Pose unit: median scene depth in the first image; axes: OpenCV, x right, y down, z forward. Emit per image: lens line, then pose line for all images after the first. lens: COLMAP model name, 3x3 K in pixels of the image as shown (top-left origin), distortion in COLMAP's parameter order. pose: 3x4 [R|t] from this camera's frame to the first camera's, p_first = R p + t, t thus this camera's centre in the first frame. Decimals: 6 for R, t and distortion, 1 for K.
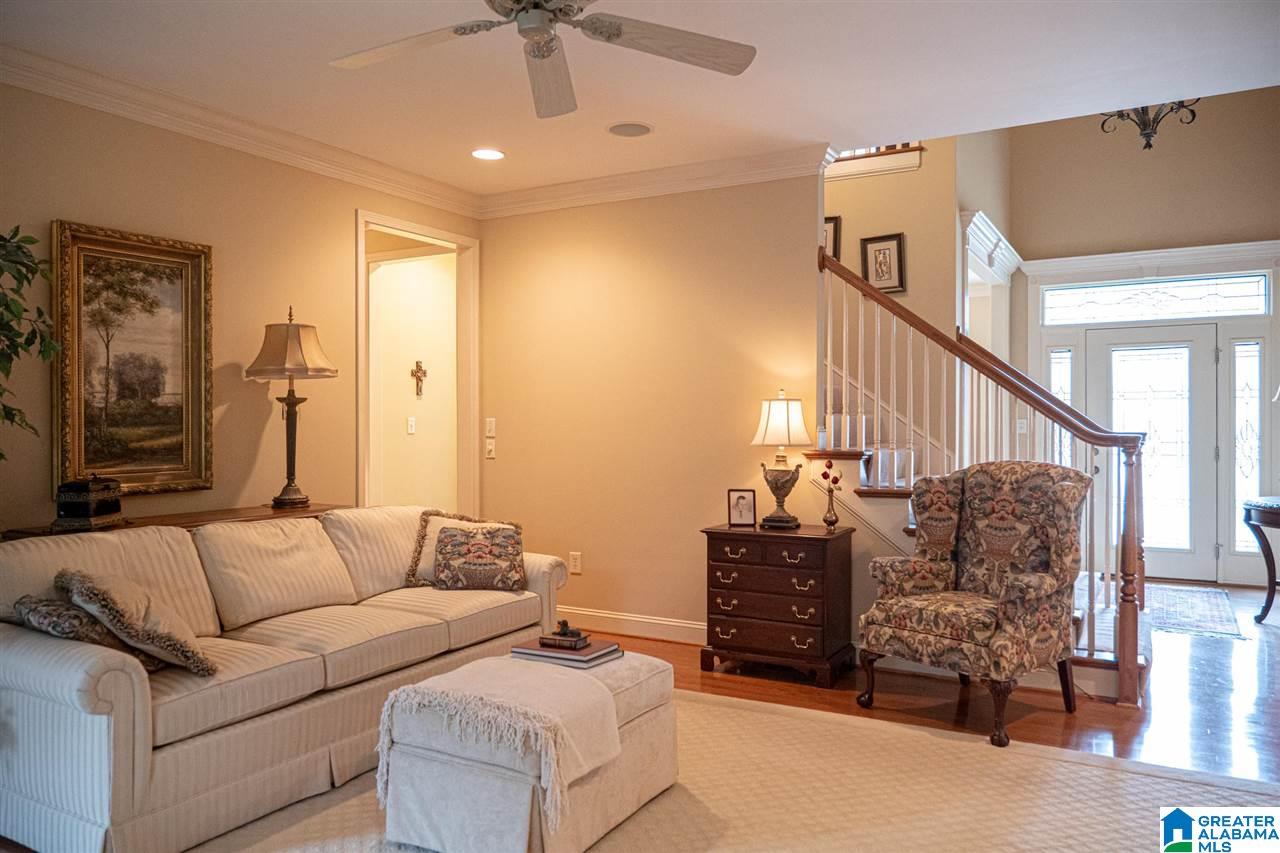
lens RADIAL K [[909.0, 0, 633.7], [0, 909.0, 424.9], [0, 0, 1]] dist [-0.013474, 0.013593]
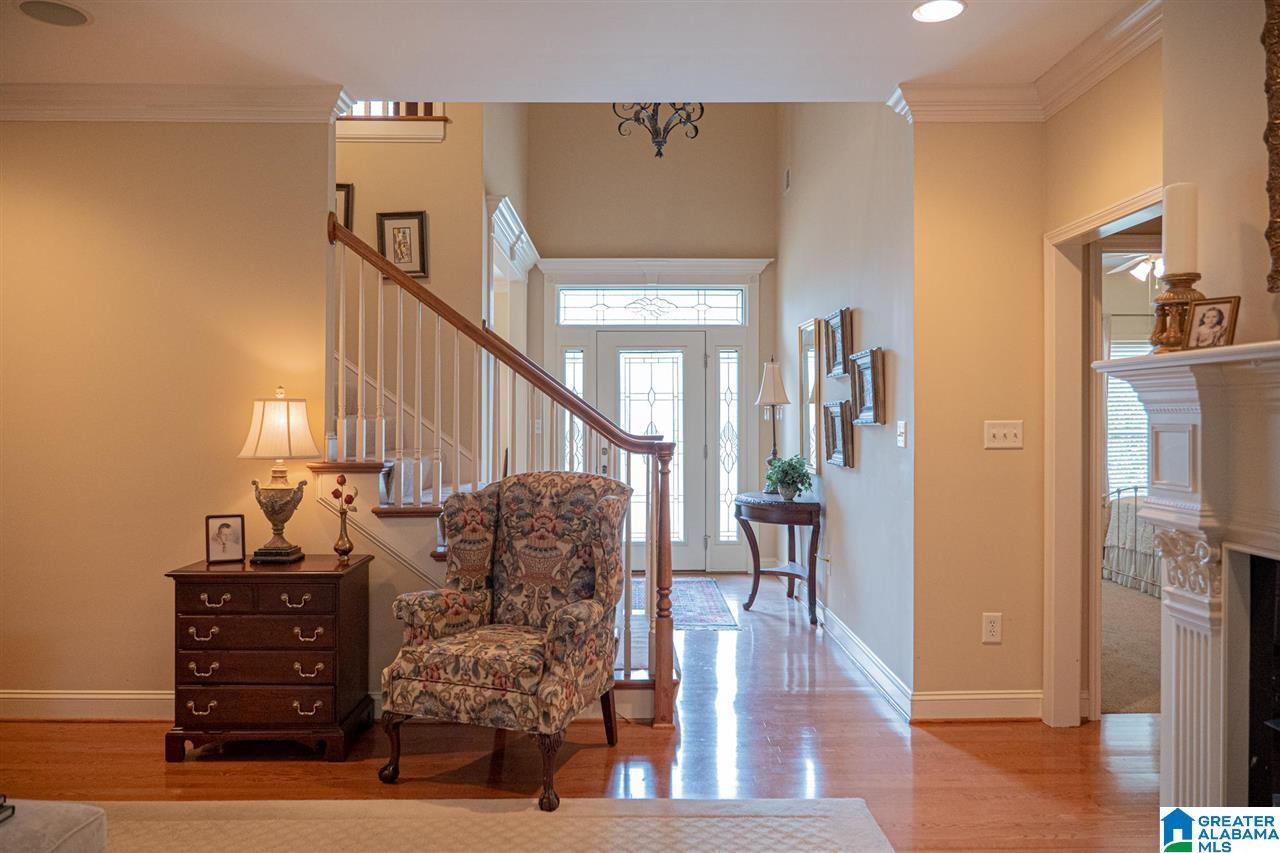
lens RADIAL K [[909.0, 0, 628.0], [0, 909.0, 417.5], [0, 0, 1]] dist [-0.013474, 0.013593]
pose [[0.863624, 0.001116, 0.504135, 0.028757], [-0.000688, 0.999999, -0.001034, -0.012839], [-0.504136, 0.000546, 0.863624, 0.180687]]
